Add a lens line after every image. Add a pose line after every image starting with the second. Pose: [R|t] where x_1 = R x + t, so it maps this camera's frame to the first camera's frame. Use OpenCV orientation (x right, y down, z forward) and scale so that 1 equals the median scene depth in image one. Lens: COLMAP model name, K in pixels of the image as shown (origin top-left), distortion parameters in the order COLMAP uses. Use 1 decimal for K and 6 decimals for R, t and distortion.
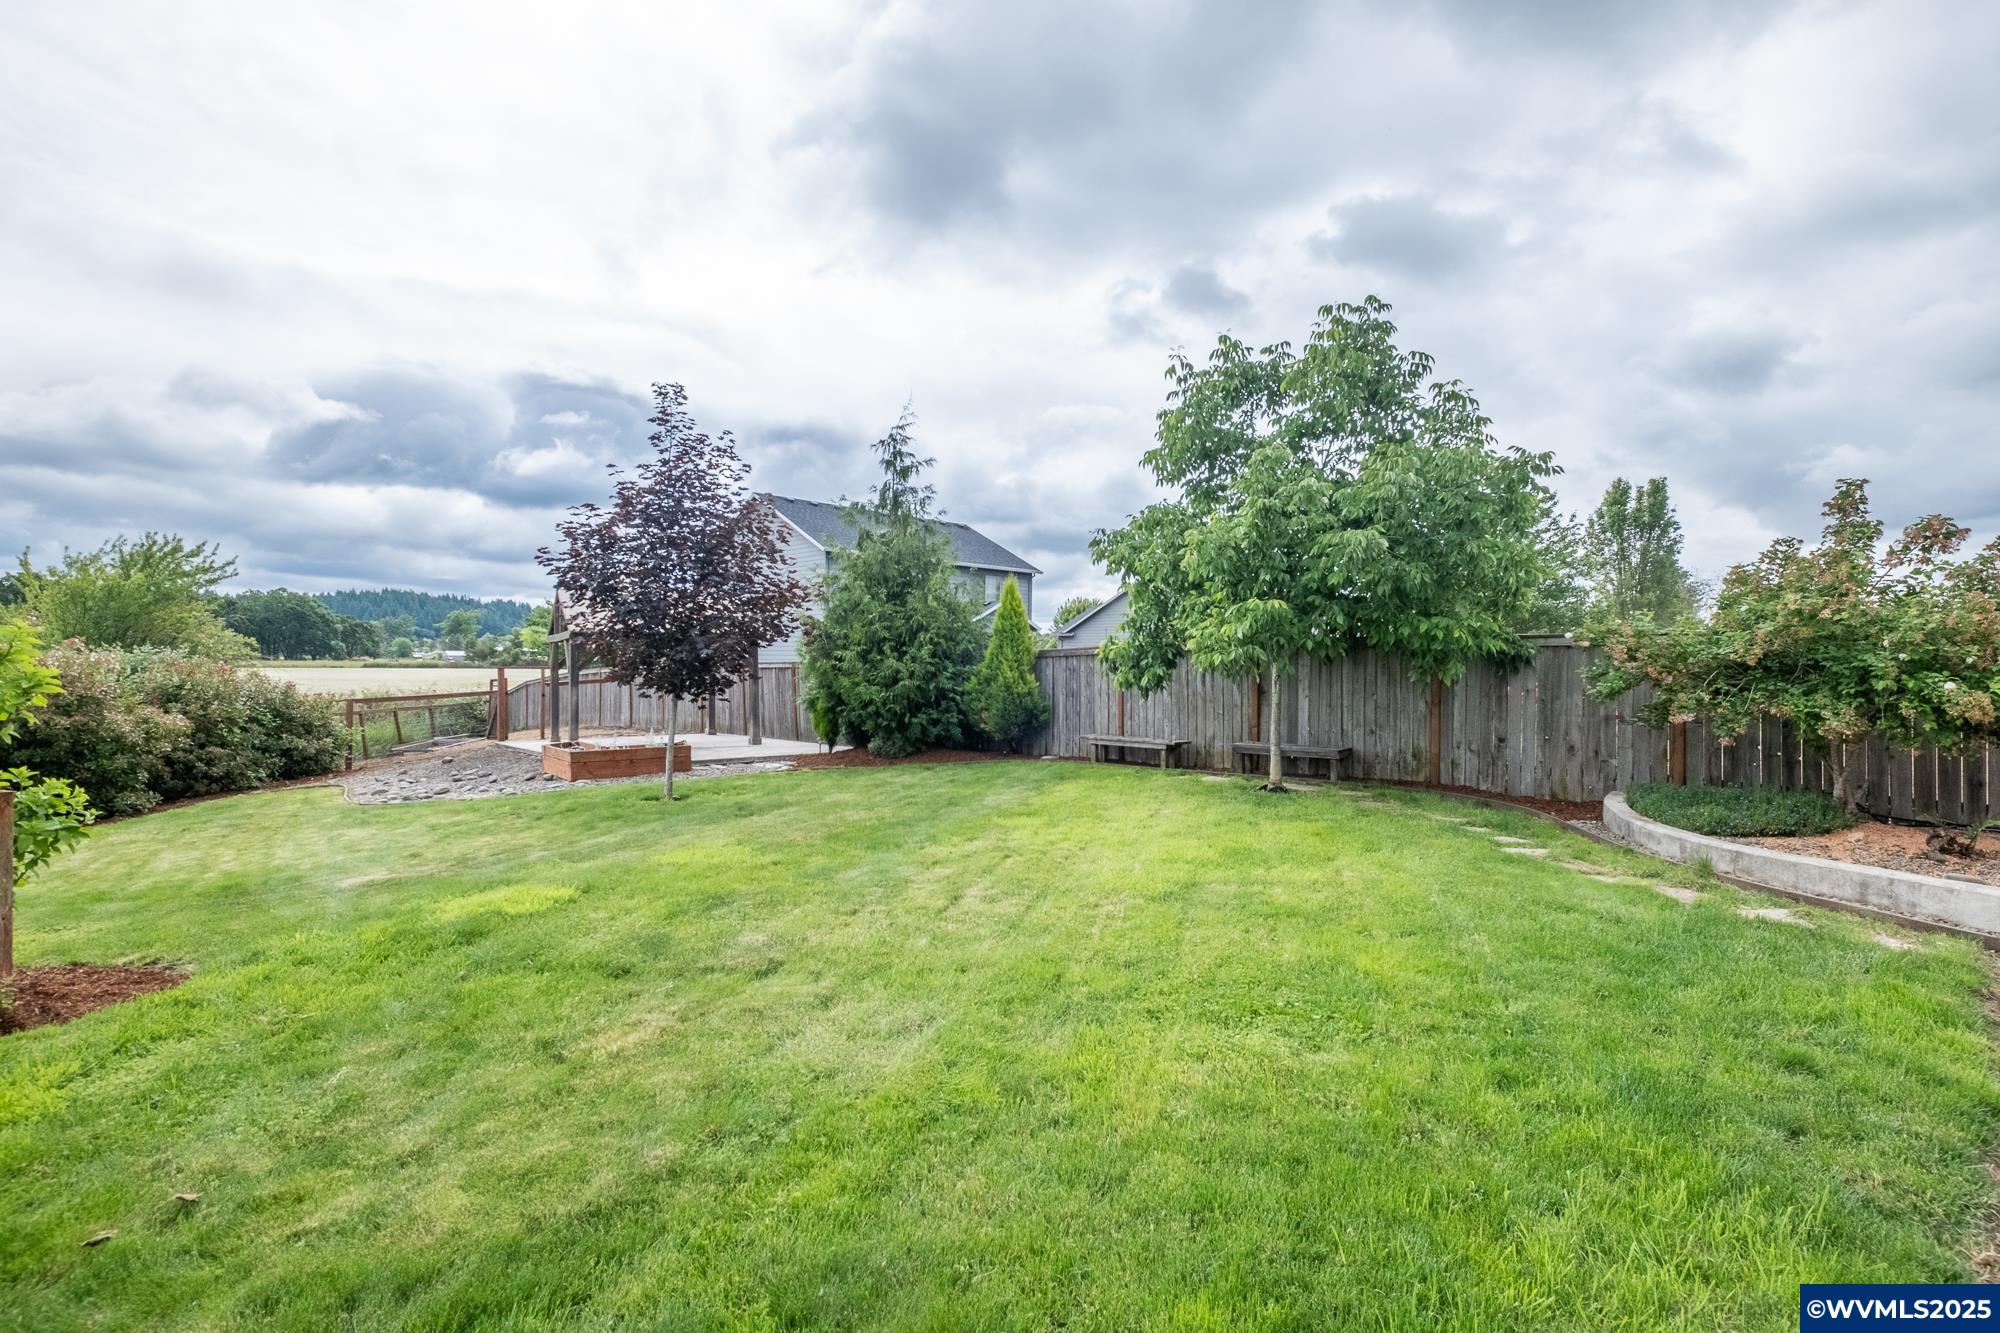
lens RADIAL K [[929.0, 0, 969.0], [0, 929.0, 660.4], [0, 0, 1]] dist [-0.022036, 0.000068]
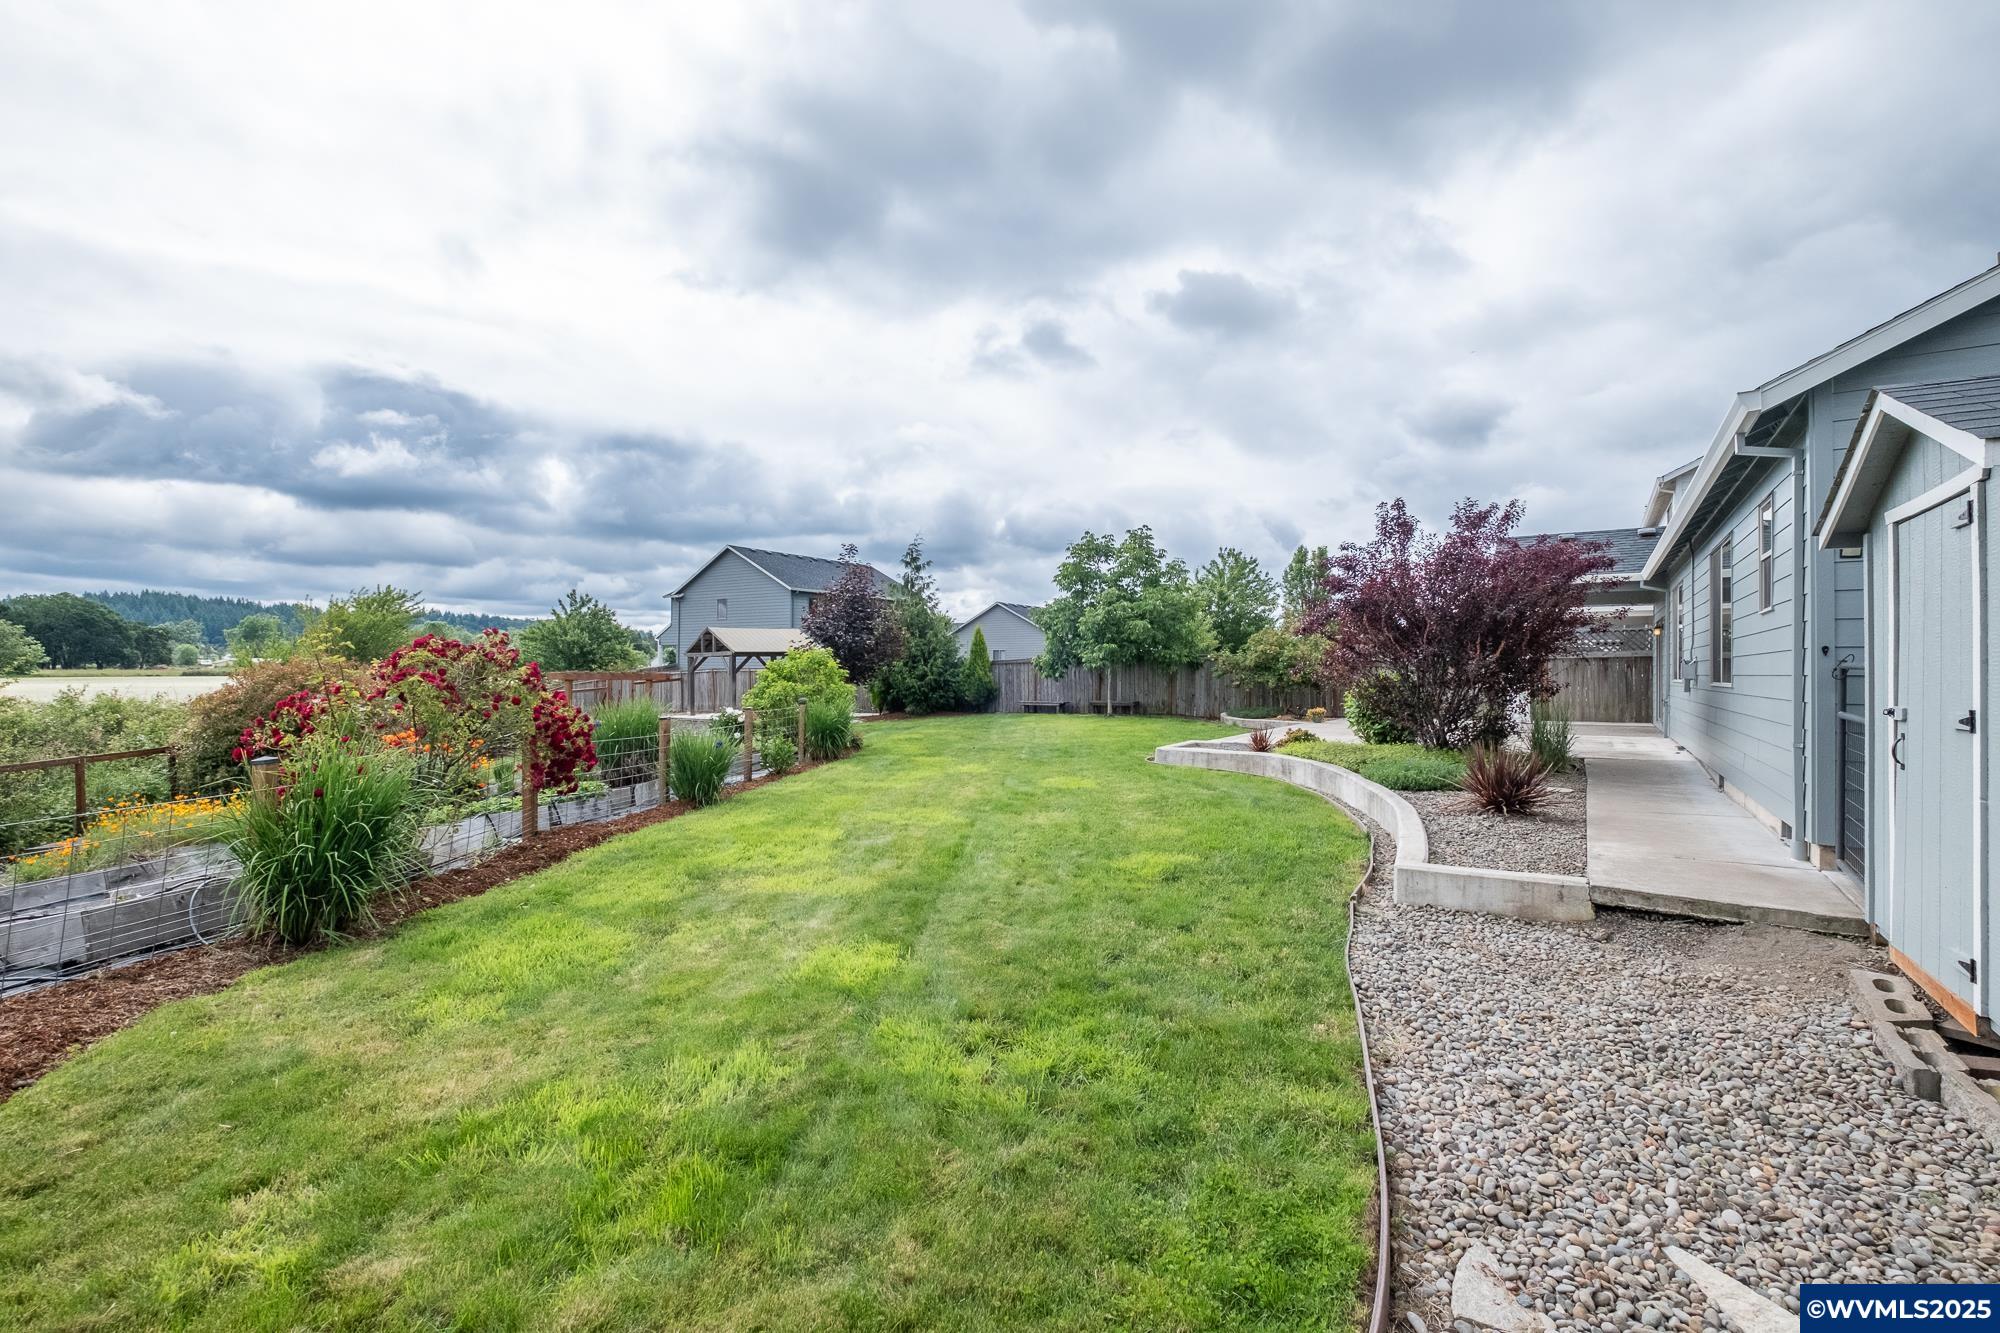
lens RADIAL K [[867.0, 0, 1011.3], [0, 867.0, 700.0], [0, 0, 1]] dist [0.000849, -0.000335]
pose [[0.972150, -0.020666, 0.233449, -0.383484], [0.010335, 0.998916, 0.045391, -0.012966], [-0.234133, -0.041714, 0.971309, -0.981998]]
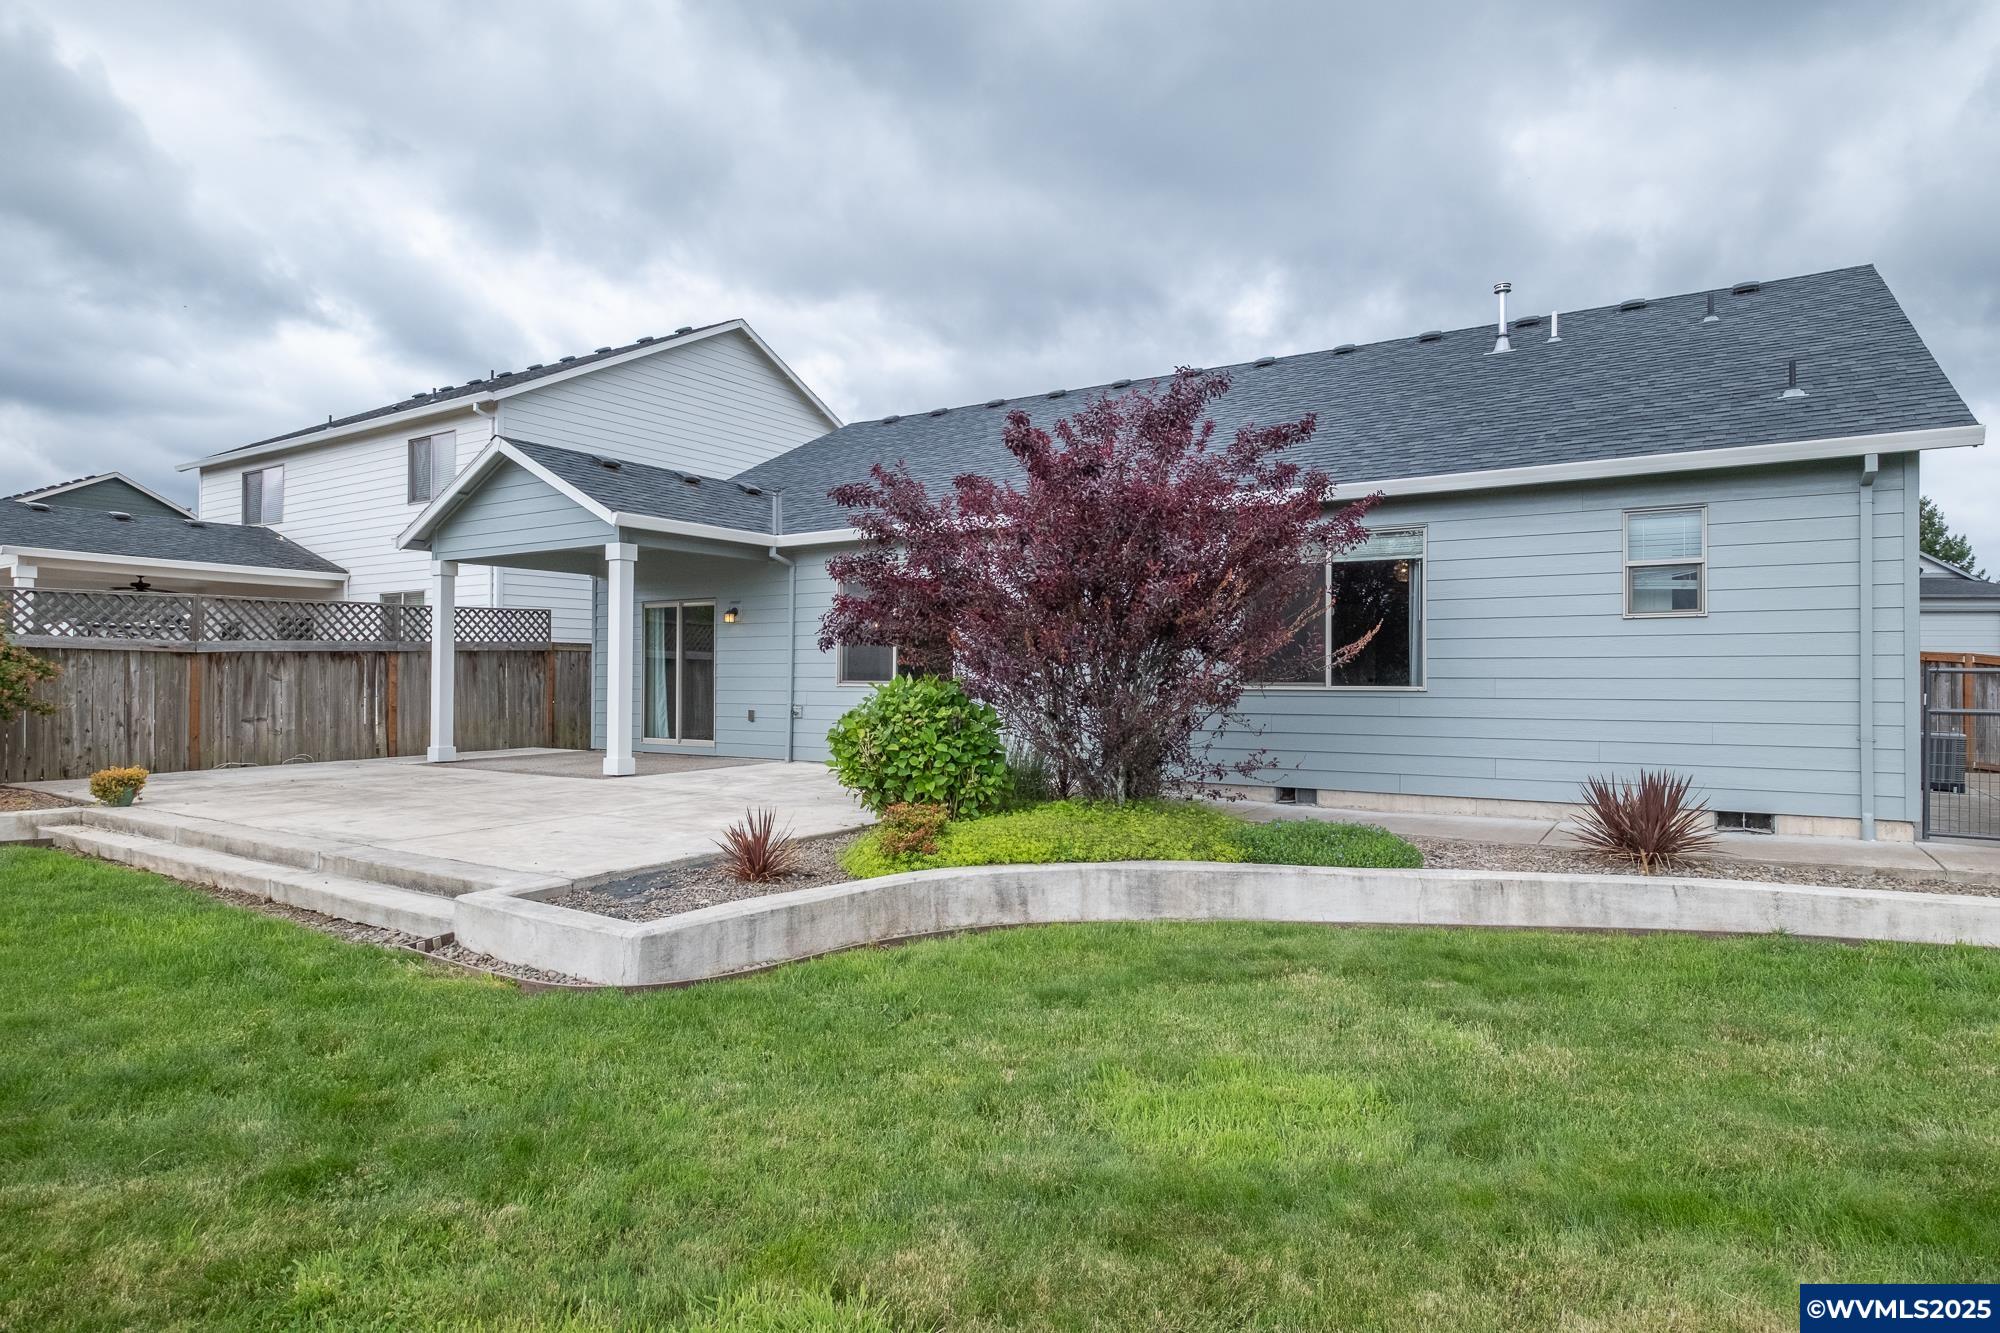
lens RADIAL K [[1097.1, 0, 1002.7], [0, 1097.1, 667.4], [0, 0, 1]] dist [-0.002529, -0.000754]
pose [[-0.250886, -0.008449, 0.967980, -0.381736], [-0.012467, 0.999907, 0.005497, -0.005223], [-0.967936, -0.010689, -0.250968, -0.035973]]
